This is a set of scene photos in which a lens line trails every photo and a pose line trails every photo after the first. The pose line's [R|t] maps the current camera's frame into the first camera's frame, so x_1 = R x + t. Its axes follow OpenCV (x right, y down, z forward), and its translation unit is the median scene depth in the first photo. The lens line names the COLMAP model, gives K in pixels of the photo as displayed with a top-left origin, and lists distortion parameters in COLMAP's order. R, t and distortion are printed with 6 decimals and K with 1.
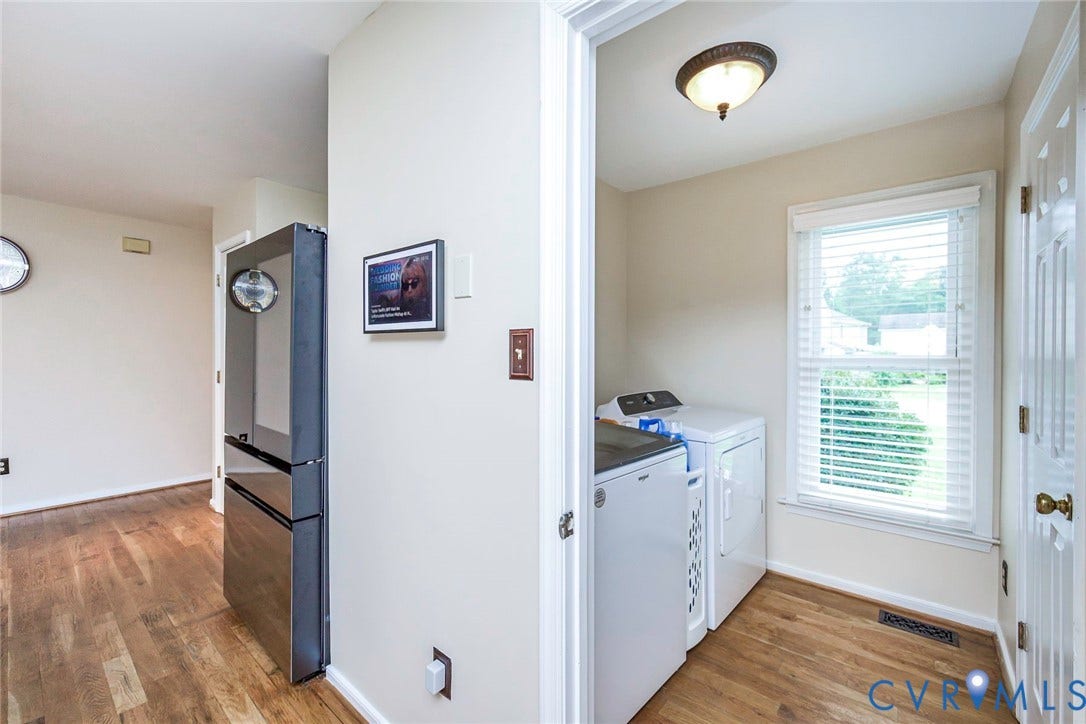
lens RADIAL K [[439.3, 0, 545.4], [0, 439.3, 354.8], [0, 0, 1]] dist [0.001619, 0.000368]
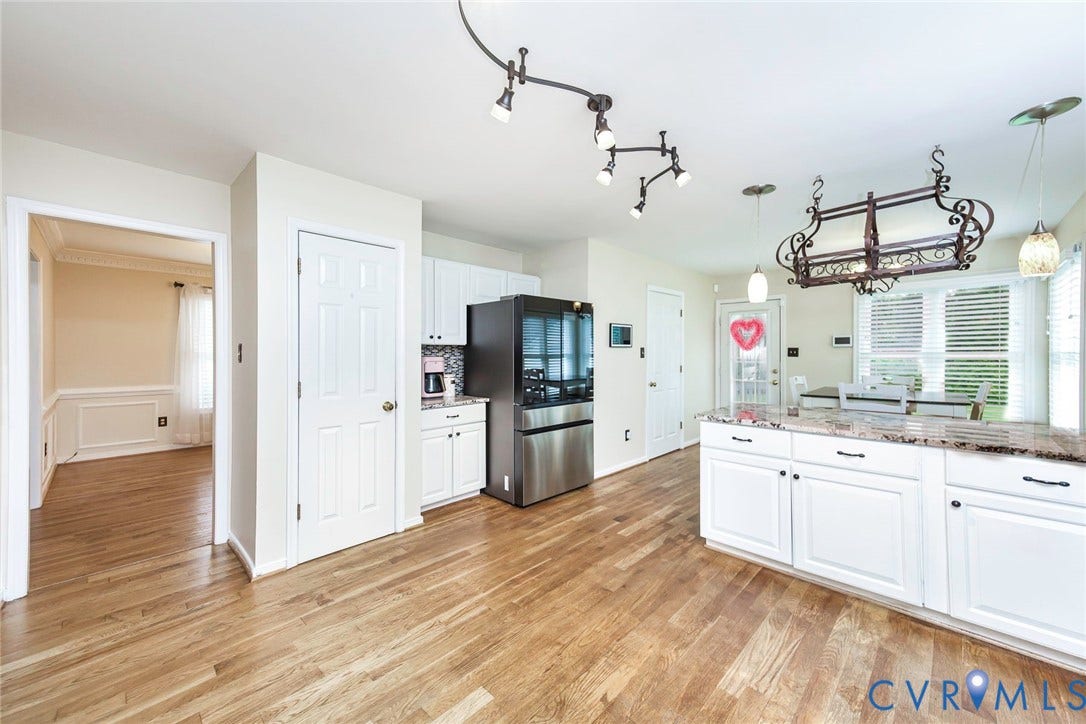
lens RADIAL K [[439.3, 0, 545.4], [0, 439.3, 354.8], [0, 0, 1]] dist [0.001619, 0.000368]
pose [[0.050321, -0.002926, 0.998729, -2.417402], [0.007609, 0.999968, 0.002546, 0.001767], [-0.998704, 0.007471, 0.050342, 0.884405]]
